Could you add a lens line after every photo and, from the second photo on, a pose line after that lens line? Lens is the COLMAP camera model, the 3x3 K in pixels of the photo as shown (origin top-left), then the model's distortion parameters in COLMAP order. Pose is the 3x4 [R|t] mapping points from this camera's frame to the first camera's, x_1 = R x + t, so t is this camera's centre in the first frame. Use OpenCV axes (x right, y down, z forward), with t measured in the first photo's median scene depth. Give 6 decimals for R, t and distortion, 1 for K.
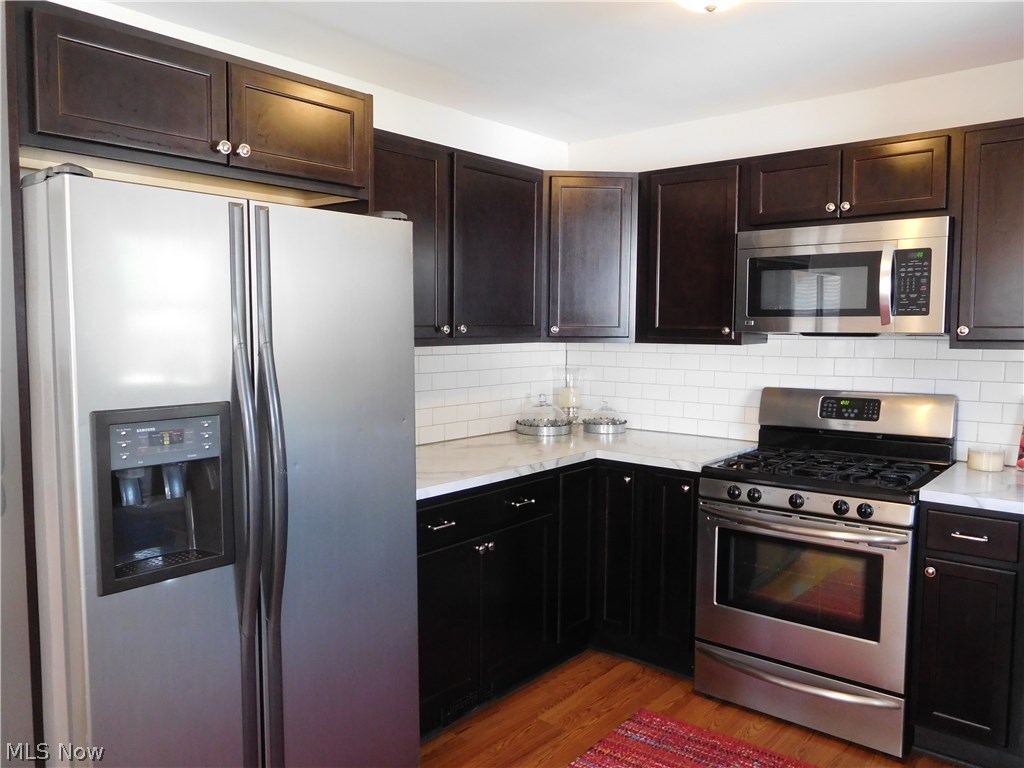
lens RADIAL K [[764.6, 0, 510.2], [0, 764.6, 386.1], [0, 0, 1]] dist [-0.015149, -0.000739]
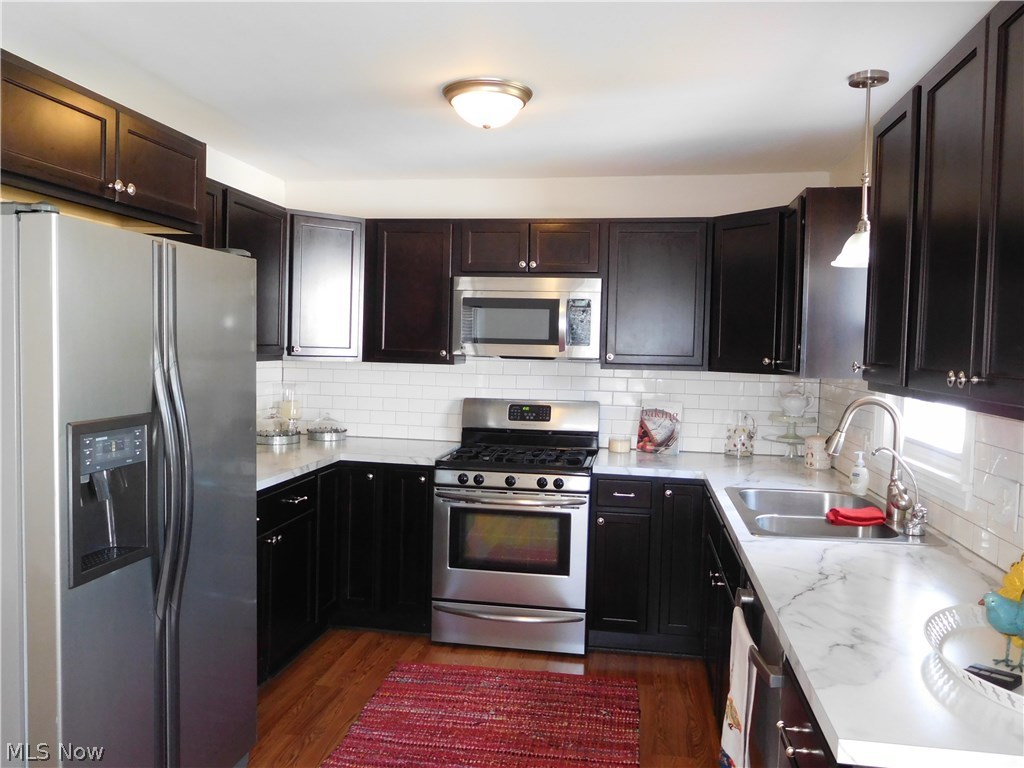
lens RADIAL K [[750.6, 0, 512.0], [0, 750.6, 384.0], [0, 0, 1]] dist [-0.009910, -0.007179]
pose [[0.864187, -0.004294, 0.503153, -0.275825], [0.016004, 0.999692, -0.018956, 0.003893], [-0.502916, 0.024434, 0.863990, -0.145094]]
